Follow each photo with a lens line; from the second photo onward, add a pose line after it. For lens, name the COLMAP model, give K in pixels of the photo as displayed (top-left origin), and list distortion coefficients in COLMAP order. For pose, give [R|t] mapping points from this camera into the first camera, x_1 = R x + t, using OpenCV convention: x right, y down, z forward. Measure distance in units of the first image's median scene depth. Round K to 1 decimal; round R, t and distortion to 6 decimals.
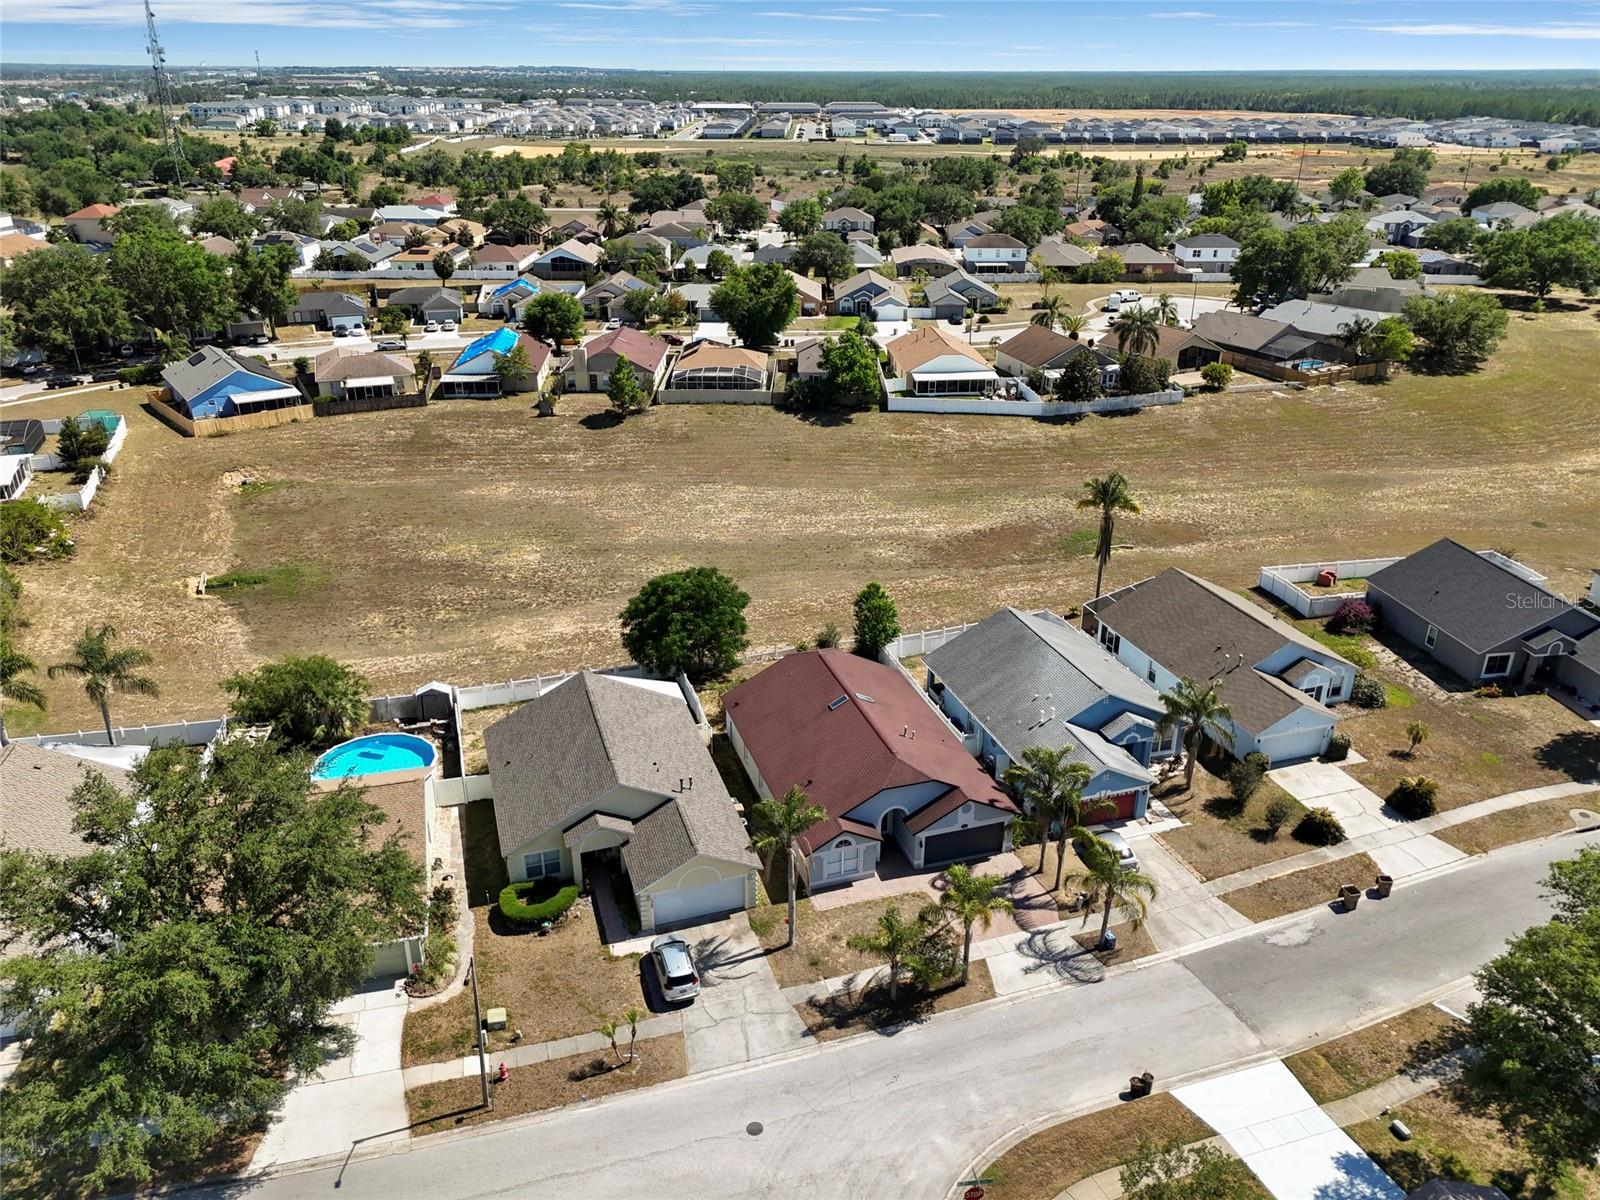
lens RADIAL K [[1180.0, 0, 804.8], [0, 1180.0, 599.1], [0, 0, 1]] dist [0.075187, -0.077620]
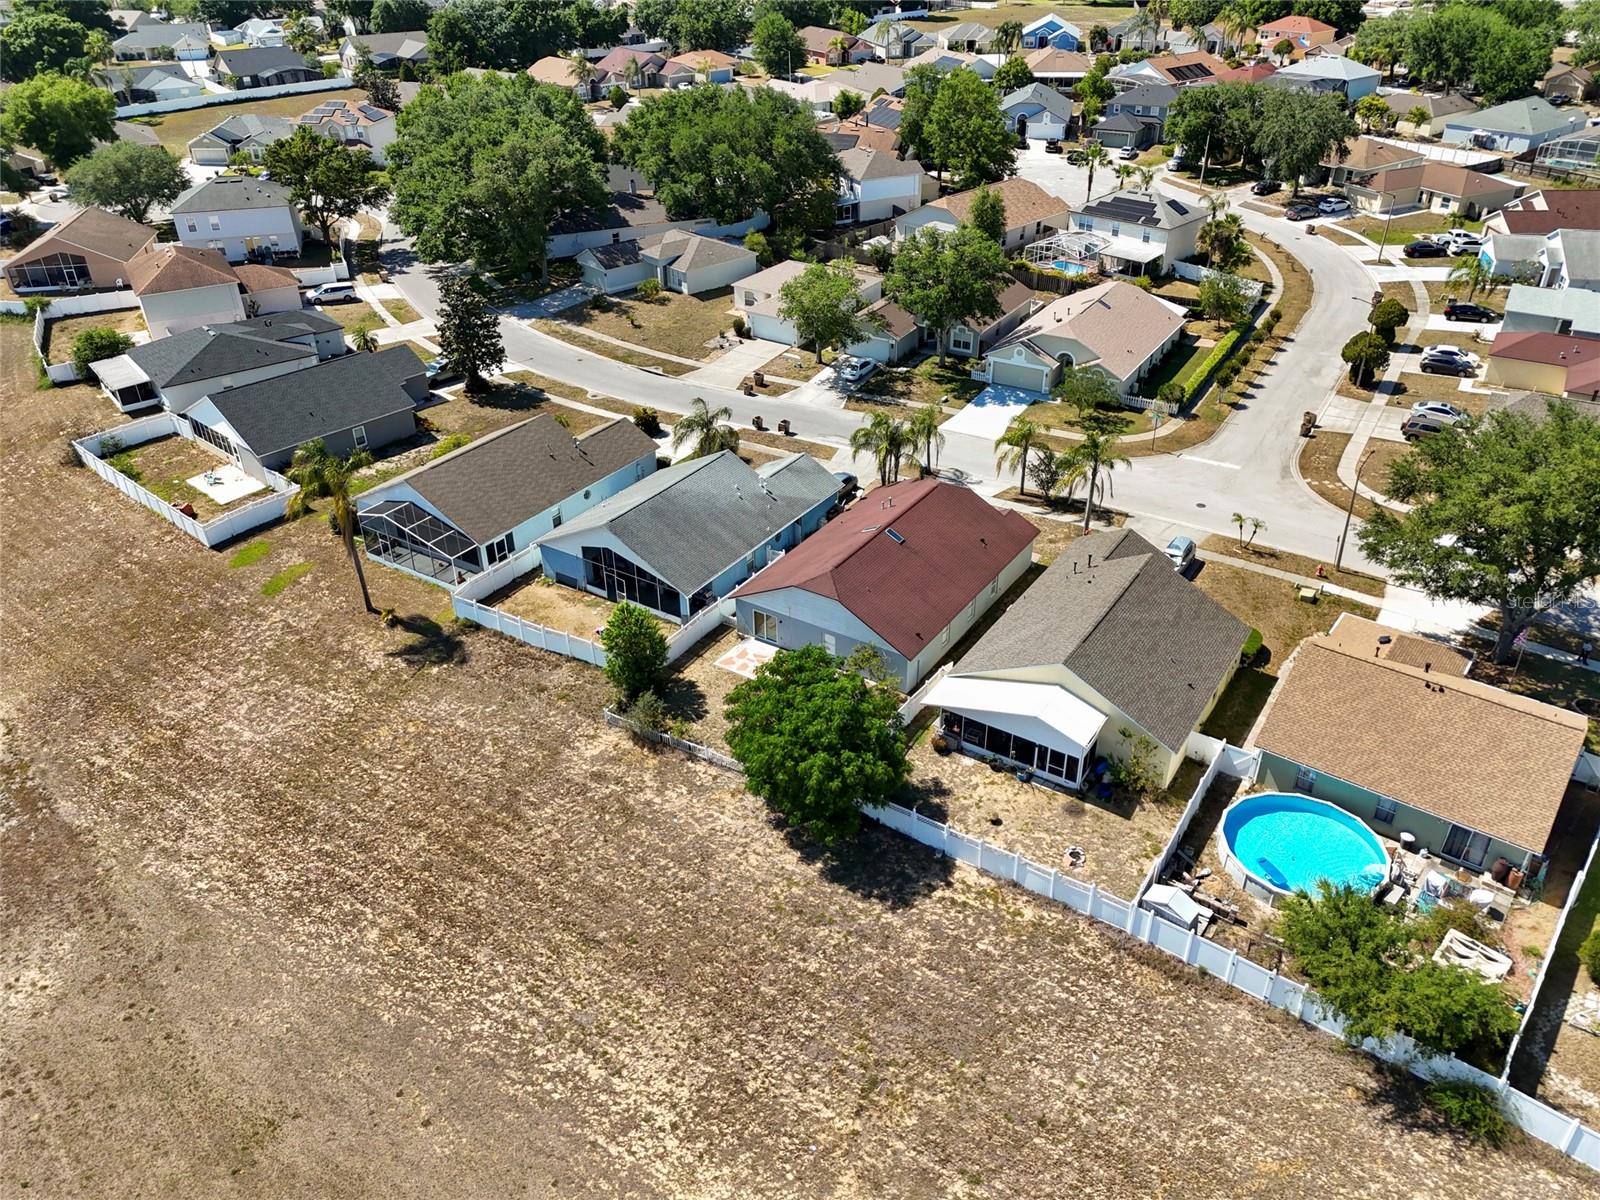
lens RADIAL K [[1180.0, 0, 804.8], [0, 1180.0, 599.1], [0, 0, 1]] dist [0.075187, -0.077620]
pose [[-0.630701, -0.414849, 0.655833, -0.490863], [0.311185, 0.638993, 0.703457, -0.499384], [-0.710901, 0.647756, -0.273918, 1.103491]]
